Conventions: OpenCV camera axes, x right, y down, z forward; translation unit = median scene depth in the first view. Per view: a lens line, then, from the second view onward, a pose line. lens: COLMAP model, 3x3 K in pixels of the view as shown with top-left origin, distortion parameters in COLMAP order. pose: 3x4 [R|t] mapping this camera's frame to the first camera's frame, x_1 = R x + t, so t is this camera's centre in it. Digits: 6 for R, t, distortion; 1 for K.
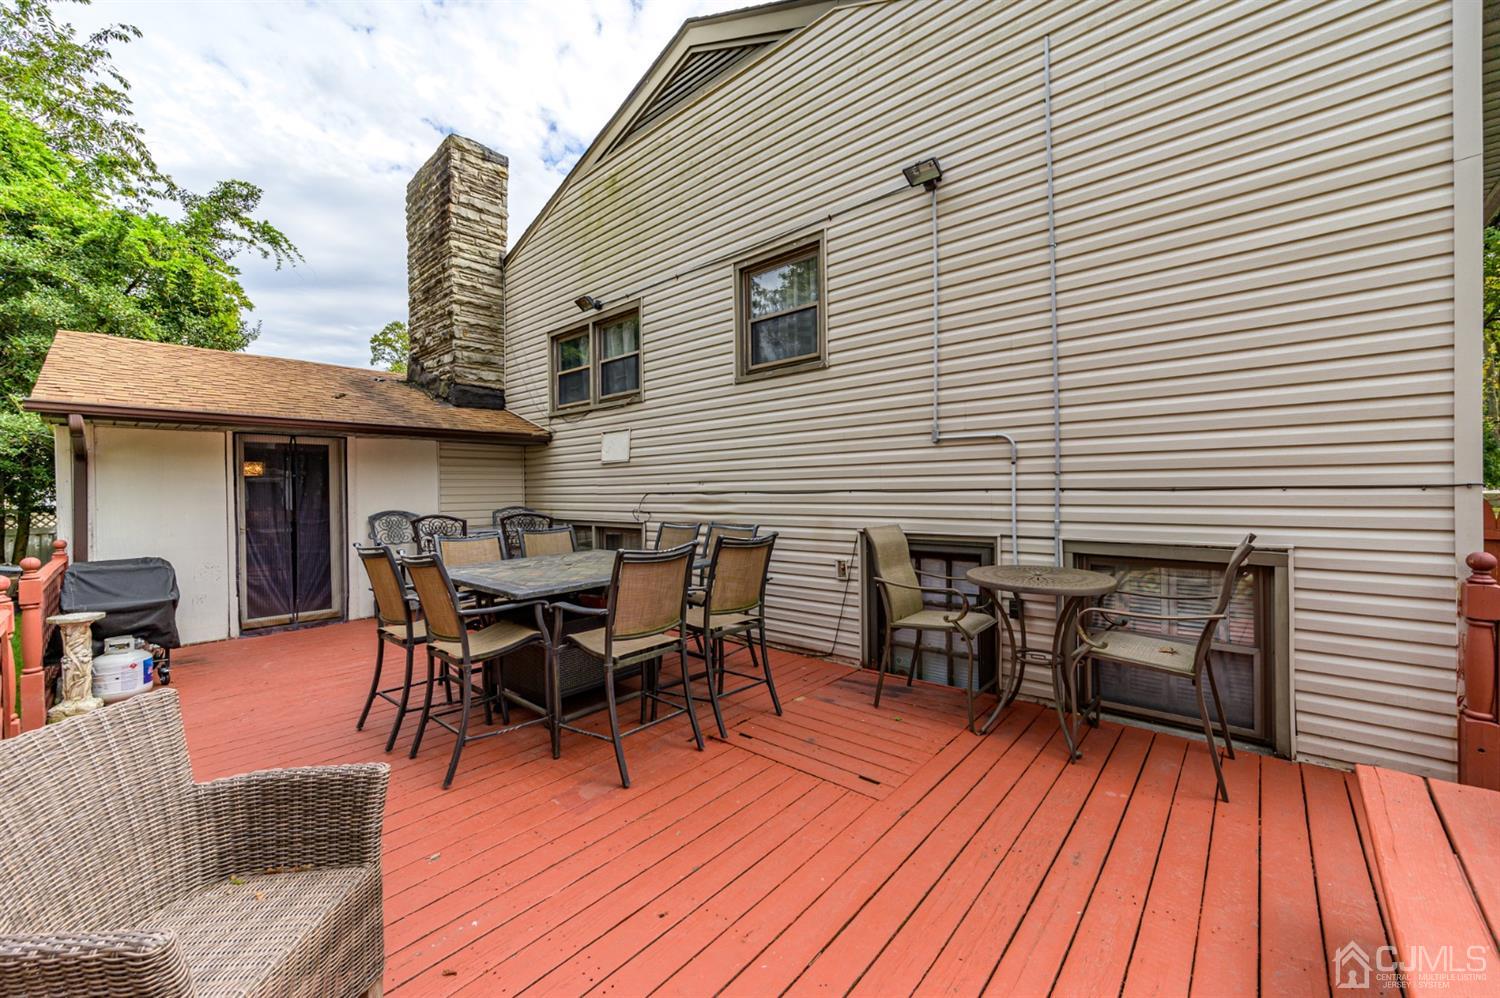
lens RADIAL K [[591.9, 0, 744.6], [0, 591.9, 498.4], [0, 0, 1]] dist [-0.001143, 0.000438]
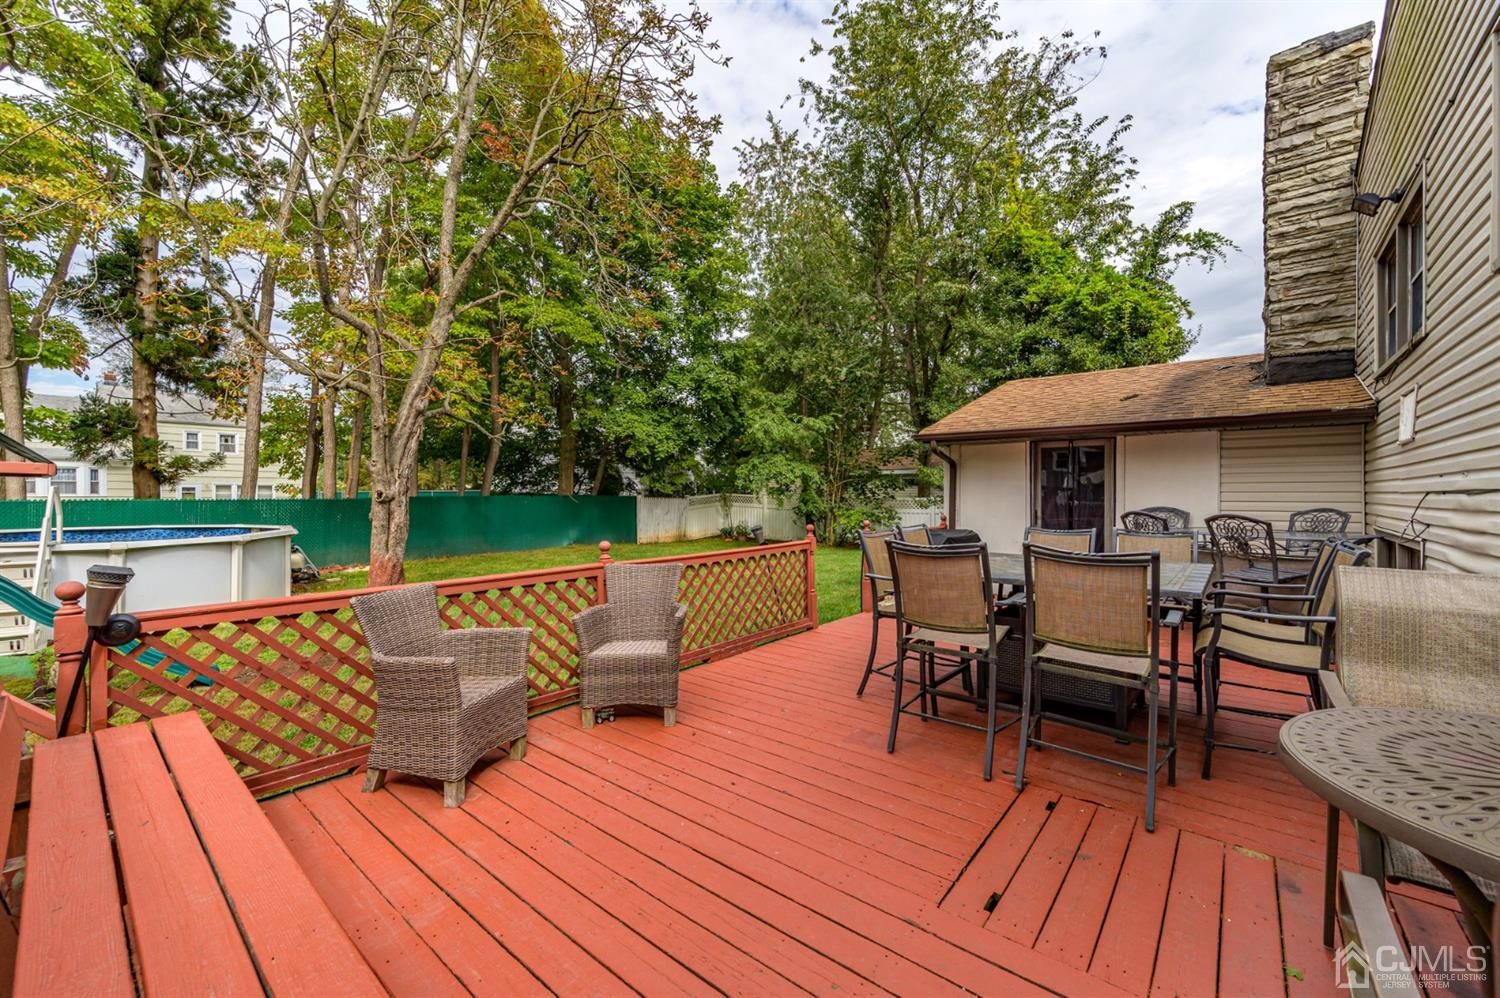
lens RADIAL K [[598.4, 0, 746.9], [0, 598.4, 490.3], [0, 0, 1]] dist [0.001003, 0.000347]
pose [[0.030508, 0.009611, -0.999488, 0.314587], [-0.017287, 0.999809, 0.009086, -0.003344], [0.999385, 0.017001, 0.030669, 0.237830]]
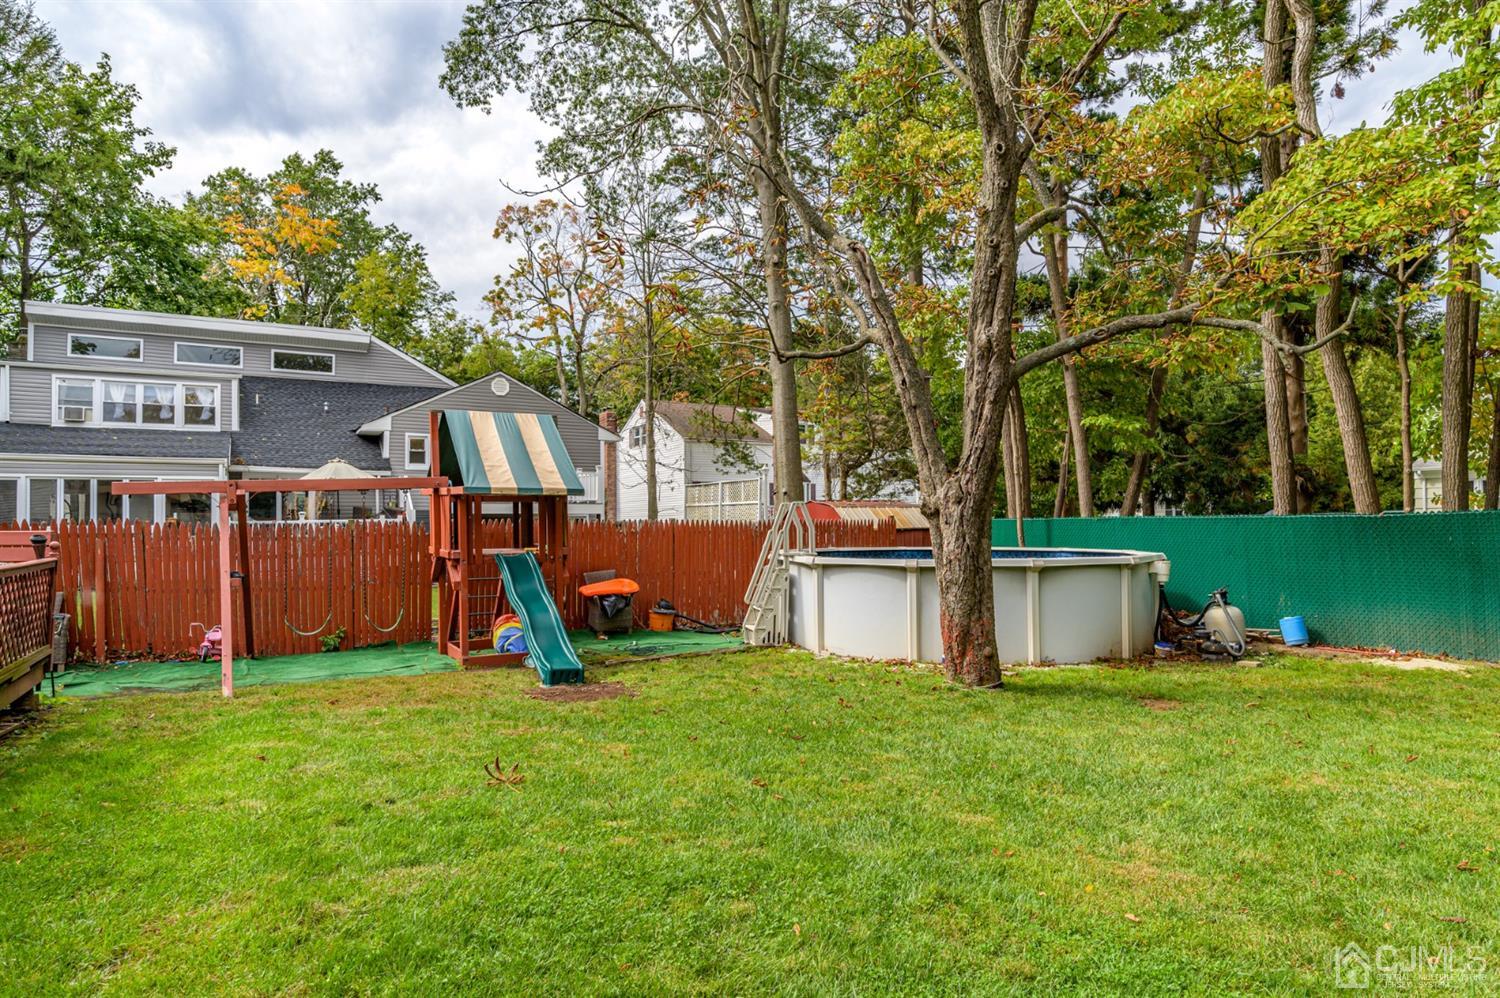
lens RADIAL K [[873.8, 0, 753.7], [0, 873.8, 527.7], [0, 0, 1]] dist [-0.028848, -0.001999]
pose [[-0.949597, 0.019568, 0.312863, -1.037362], [0.024278, 0.999643, 0.011165, 0.042536], [-0.312533, 0.018198, -0.949733, 0.609719]]
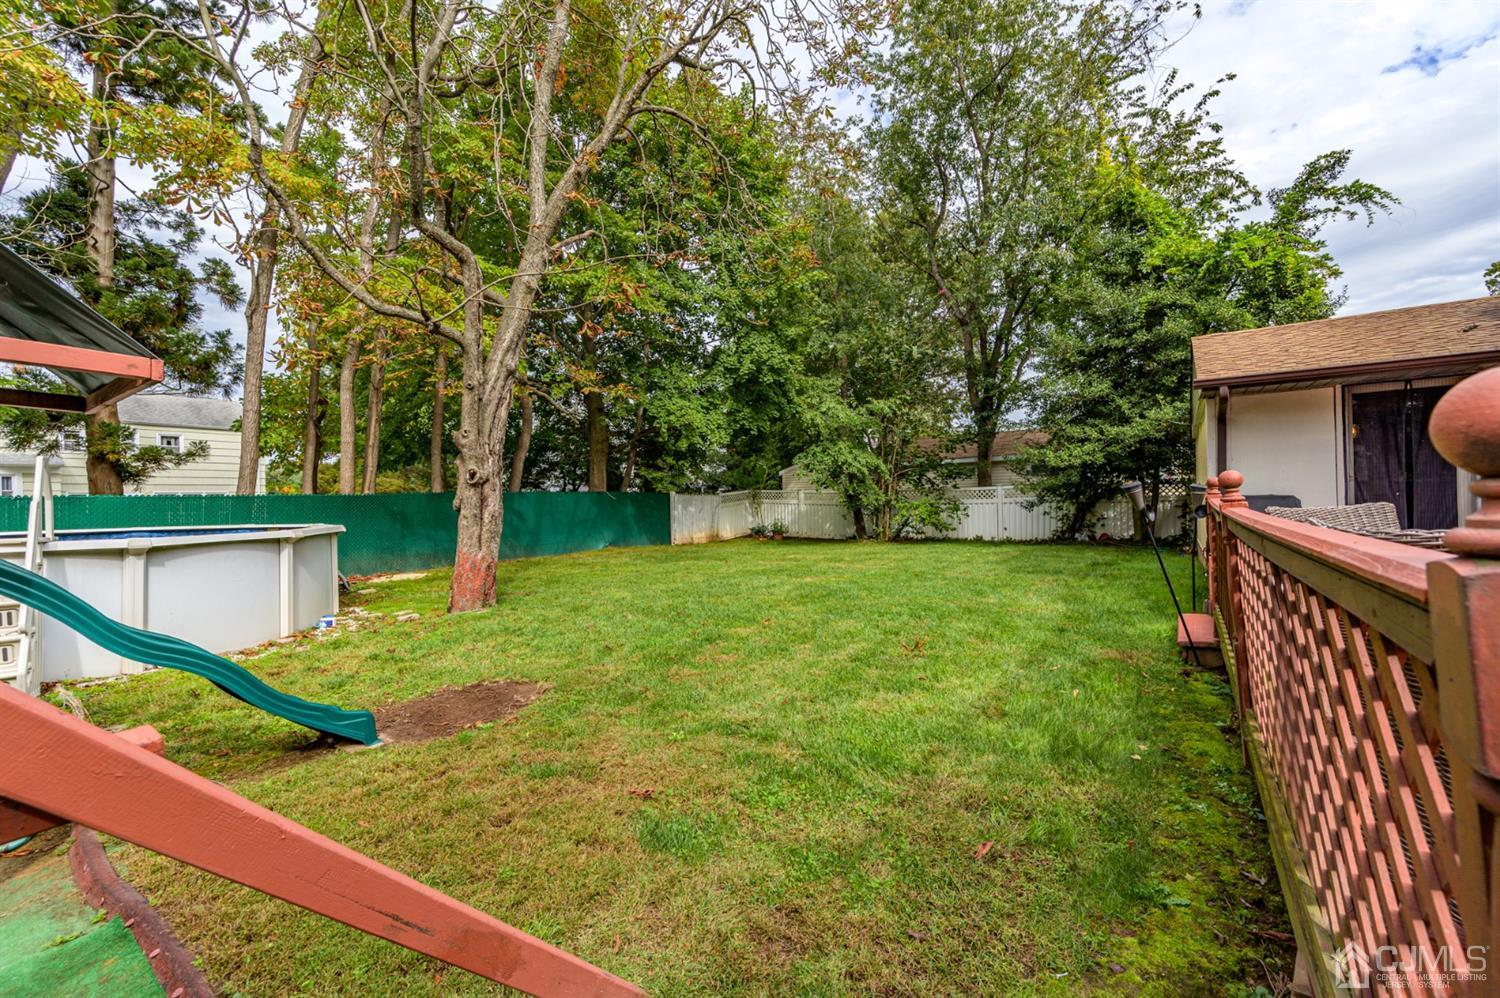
lens RADIAL K [[591.9, 0, 744.6], [0, 591.9, 498.4], [0, 0, 1]] dist [-0.001143, 0.000438]
pose [[0.116884, 0.007394, -0.993118, 0.056029], [0.002148, 0.999968, 0.007698, 0.059023], [0.993143, -0.003033, 0.116865, -0.146982]]
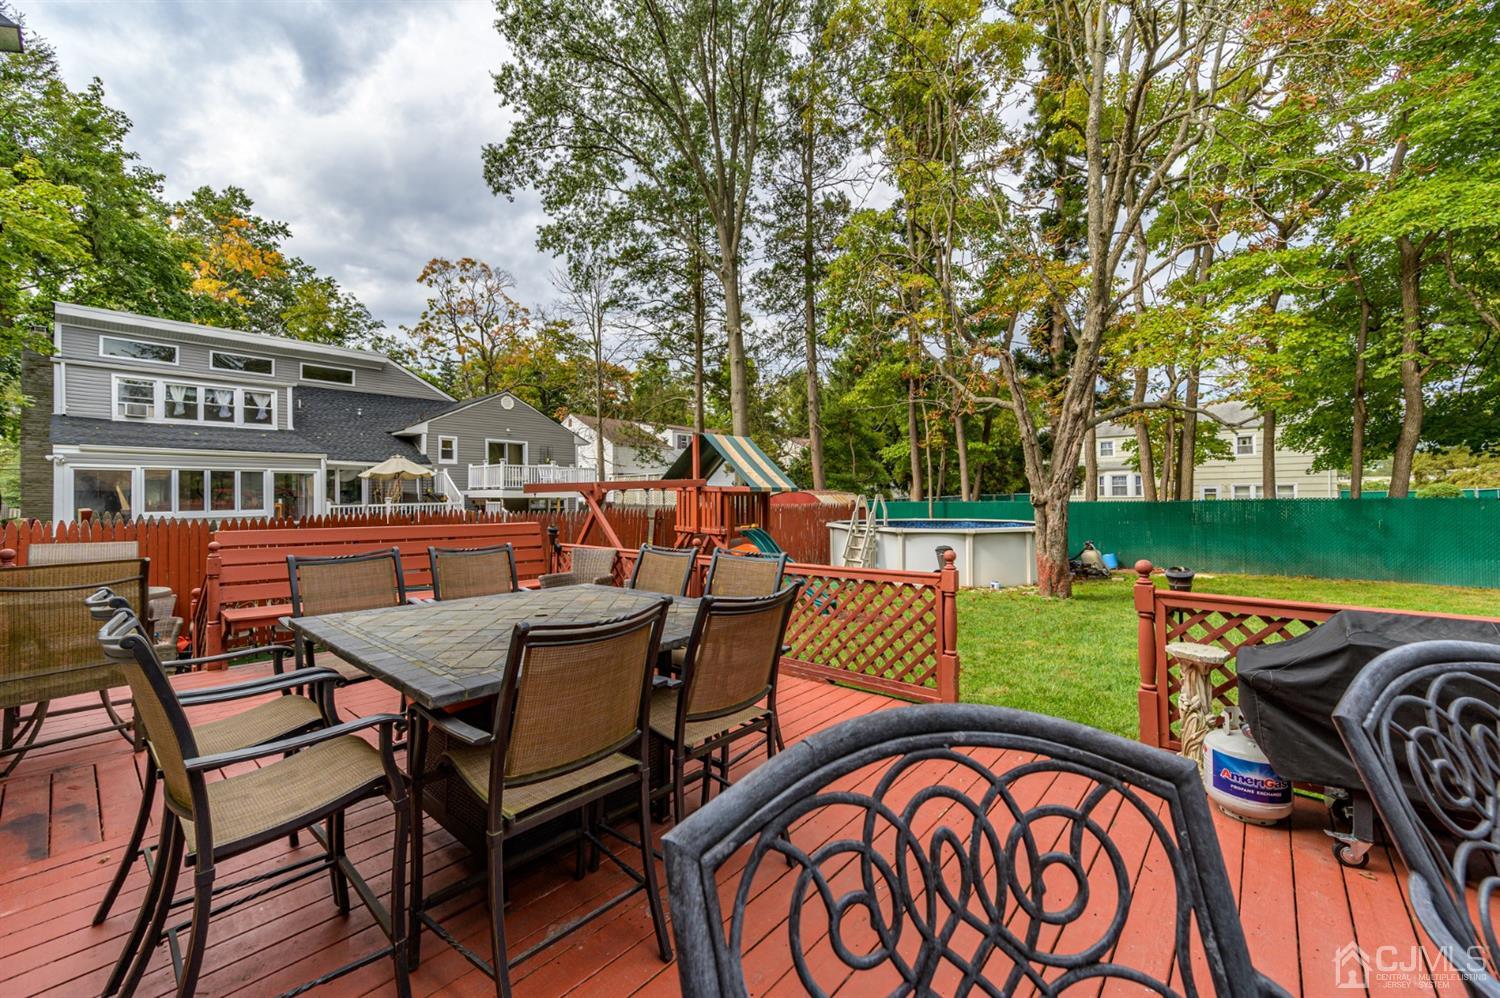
lens RADIAL K [[591.9, 0, 744.6], [0, 591.9, 498.4], [0, 0, 1]] dist [-0.001143, 0.000438]
pose [[-0.999612, 0.025423, -0.011404, -0.255739], [0.025235, 0.999549, 0.016308, -0.008939], [0.011813, 0.016014, -0.999802, 0.829527]]
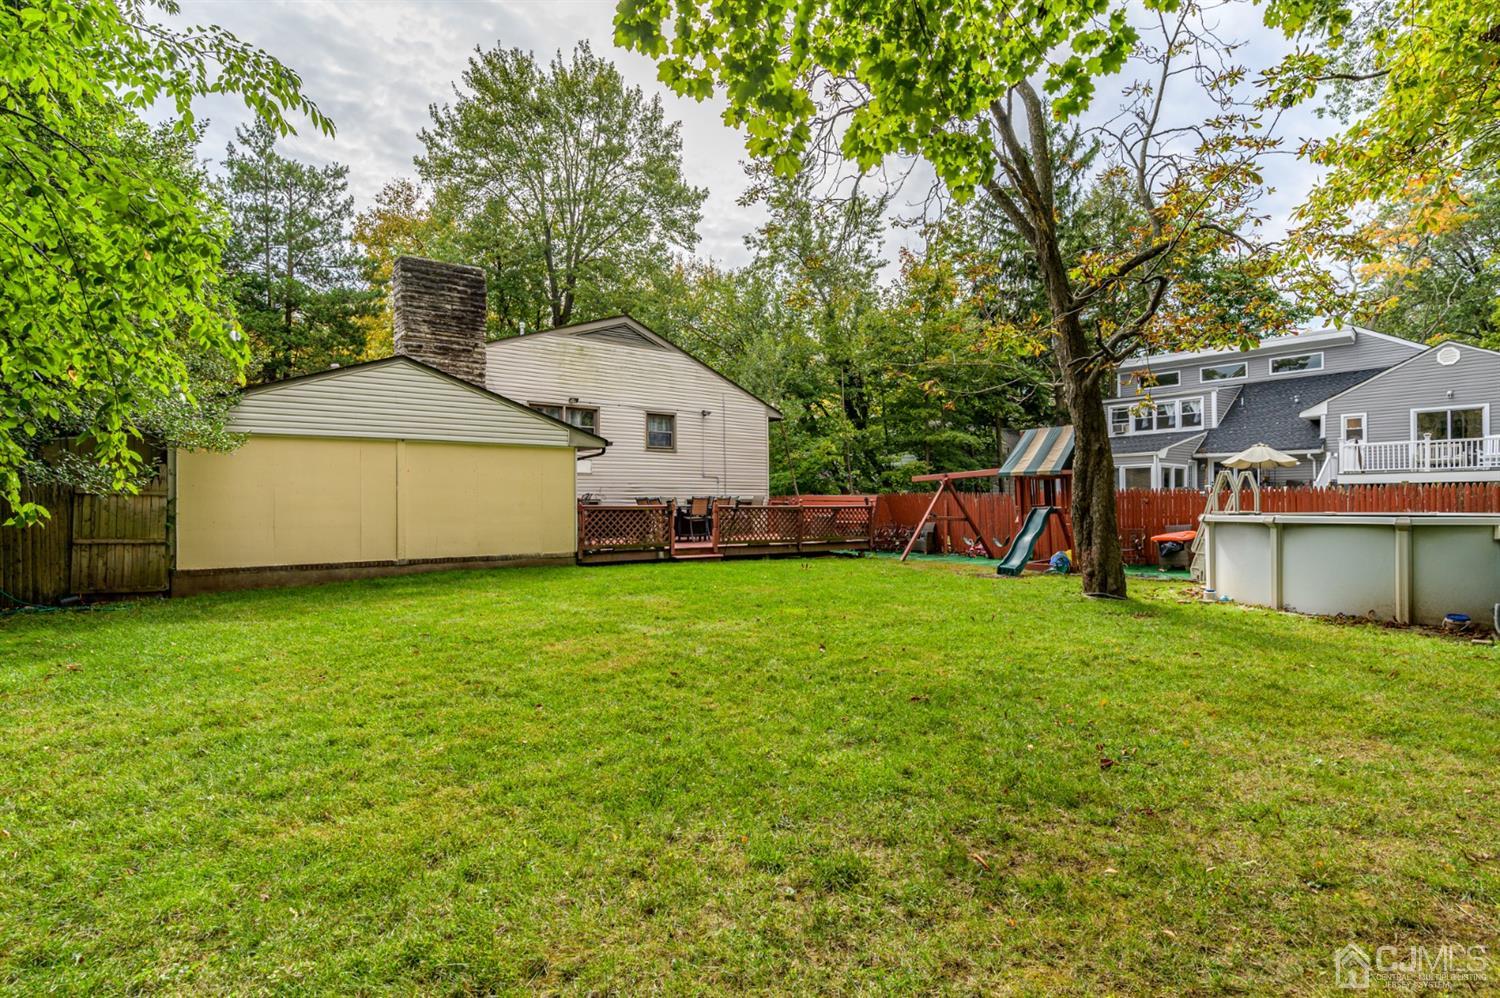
lens RADIAL K [[799.3, 0, 750.0], [0, 799.3, 499.0], [0, 0, 1]] dist [-0.000248, -0.000043]
pose [[0.165592, 0.024008, 0.985902, -2.584943], [0.015843, 0.999510, -0.027000, 0.107951], [-0.986067, 0.020091, 0.165130, -0.111522]]
